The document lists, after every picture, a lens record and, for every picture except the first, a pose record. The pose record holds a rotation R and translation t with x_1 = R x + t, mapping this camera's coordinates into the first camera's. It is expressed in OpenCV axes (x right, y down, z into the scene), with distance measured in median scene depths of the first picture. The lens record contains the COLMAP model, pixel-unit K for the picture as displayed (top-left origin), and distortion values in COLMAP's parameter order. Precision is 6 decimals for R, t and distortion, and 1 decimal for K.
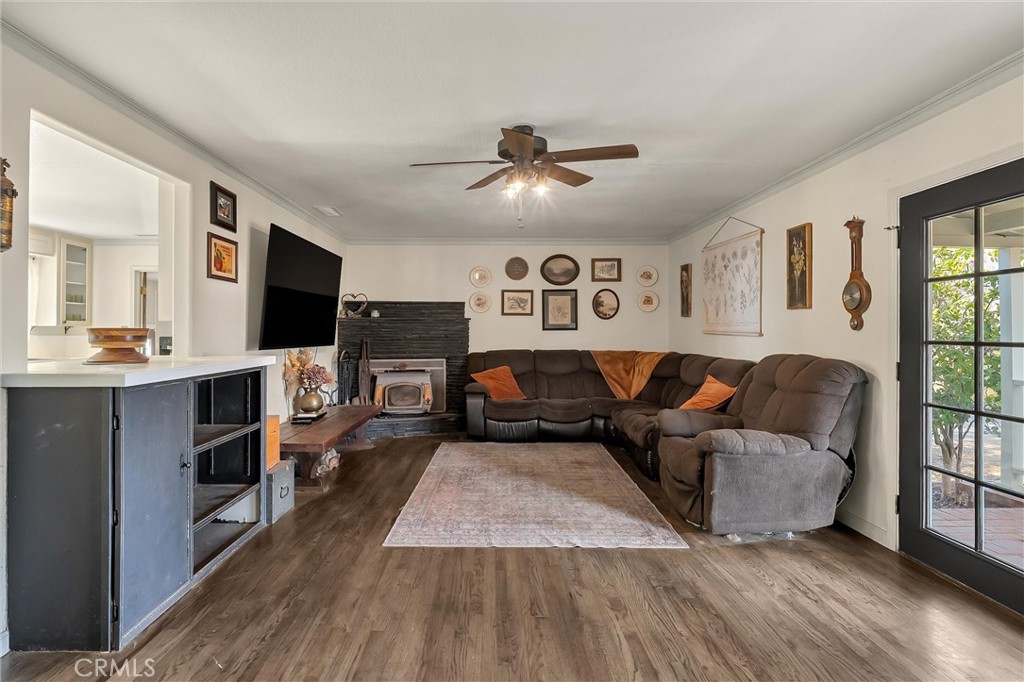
lens RADIAL K [[506.8, 0, 489.8], [0, 506.8, 333.0], [0, 0, 1]] dist [0.000459, 0.000036]
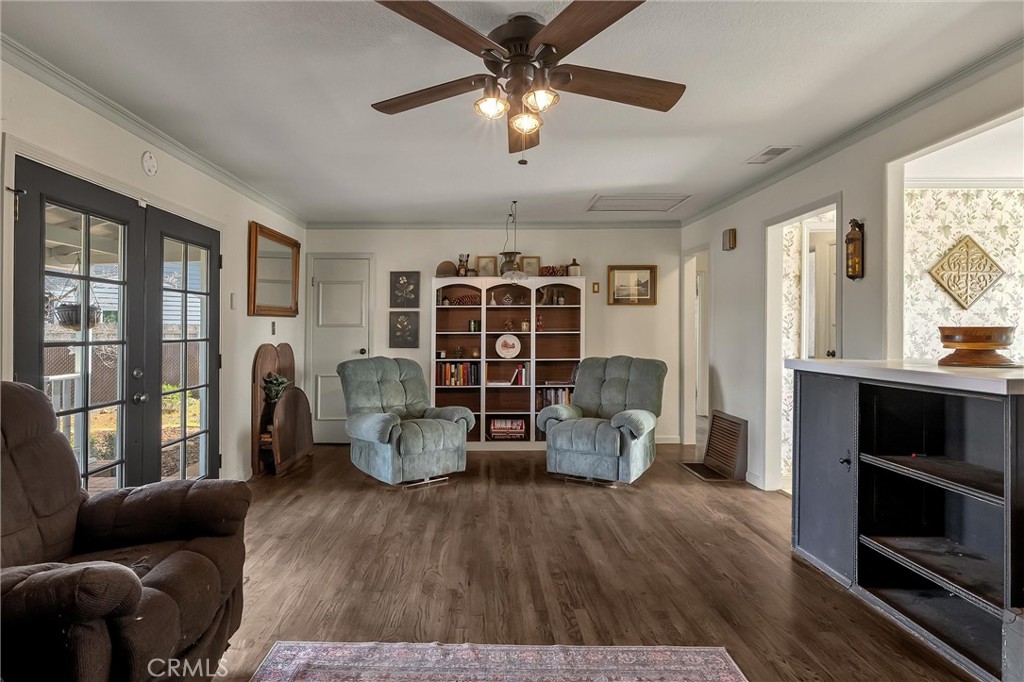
lens RADIAL K [[506.8, 0, 489.8], [0, 506.8, 333.0], [0, 0, 1]] dist [0.000459, 0.000036]
pose [[-0.999814, 0.001995, -0.019168, 0.108720], [0.001834, 0.999963, 0.008407, -0.006172], [0.019184, 0.008370, -0.999781, 1.629913]]
